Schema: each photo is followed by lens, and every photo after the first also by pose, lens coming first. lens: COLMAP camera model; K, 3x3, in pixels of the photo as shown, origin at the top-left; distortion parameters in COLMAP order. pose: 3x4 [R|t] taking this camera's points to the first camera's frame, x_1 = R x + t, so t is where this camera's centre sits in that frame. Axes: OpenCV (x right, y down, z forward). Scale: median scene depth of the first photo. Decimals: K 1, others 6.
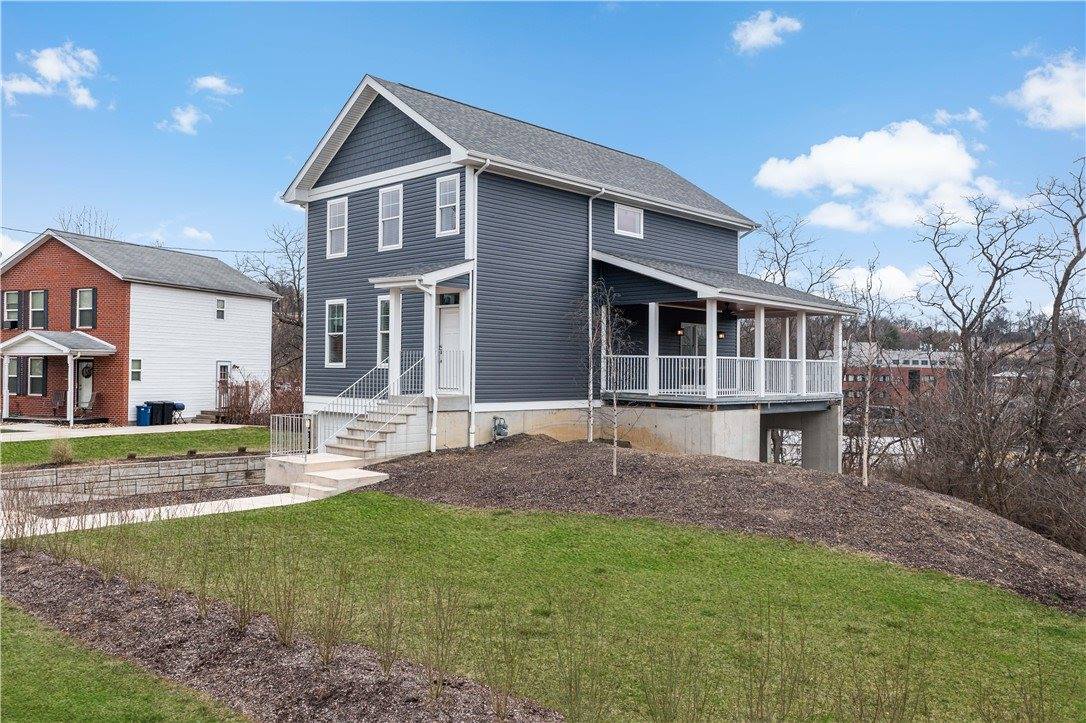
lens RADIAL K [[857.9, 0, 543.0], [0, 857.9, 361.5], [0, 0, 1]] dist [-0.010485, 0.002233]
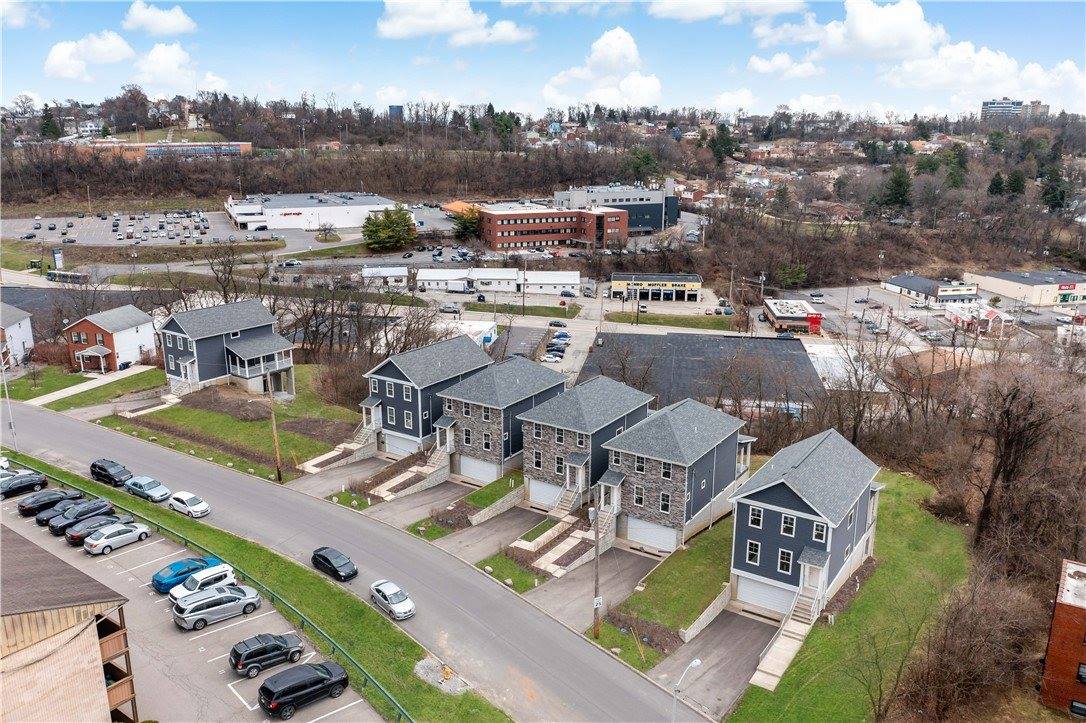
lens RADIAL K [[857.9, 0, 543.0], [0, 857.9, 361.5], [0, 0, 1]] dist [-0.010485, 0.002233]
pose [[0.991649, -0.040224, 0.122534, 1.257529], [0.004954, 0.961296, 0.275472, -1.382186], [-0.128872, -0.272564, 0.953468, -3.908438]]
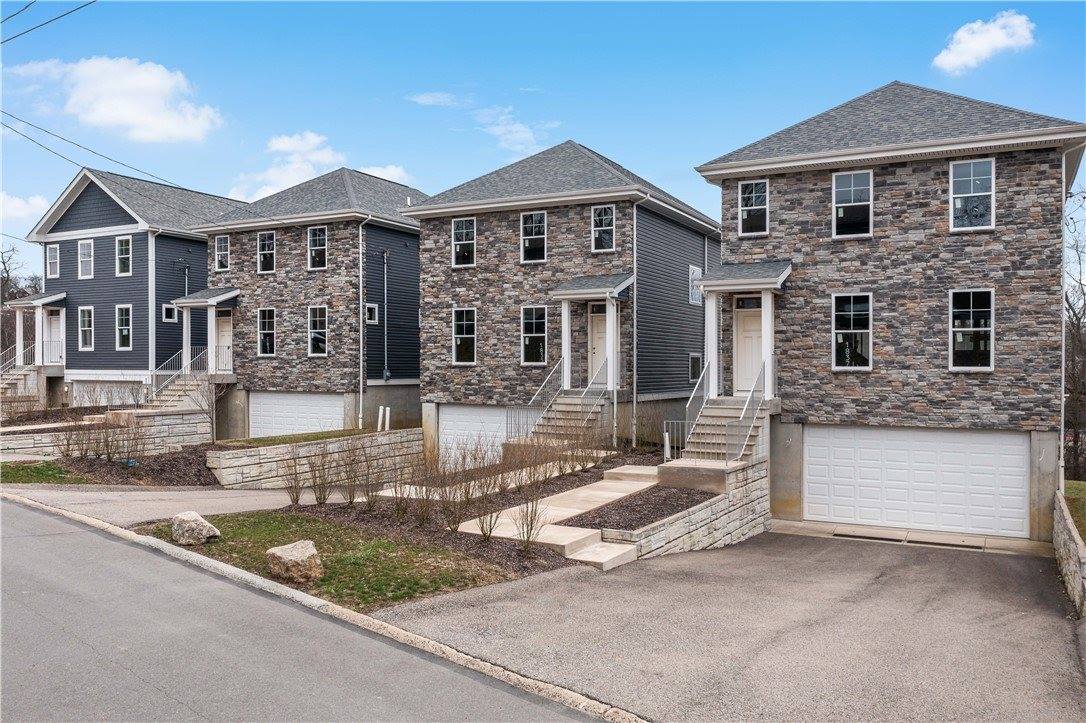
lens RADIAL K [[857.9, 0, 543.0], [0, 857.9, 361.5], [0, 0, 1]] dist [-0.010485, 0.002233]
pose [[0.973367, -0.009215, 0.229066, 1.497625], [0.006199, 0.999884, 0.013885, 0.039975], [-0.229167, -0.012095, 0.973312, -1.737237]]
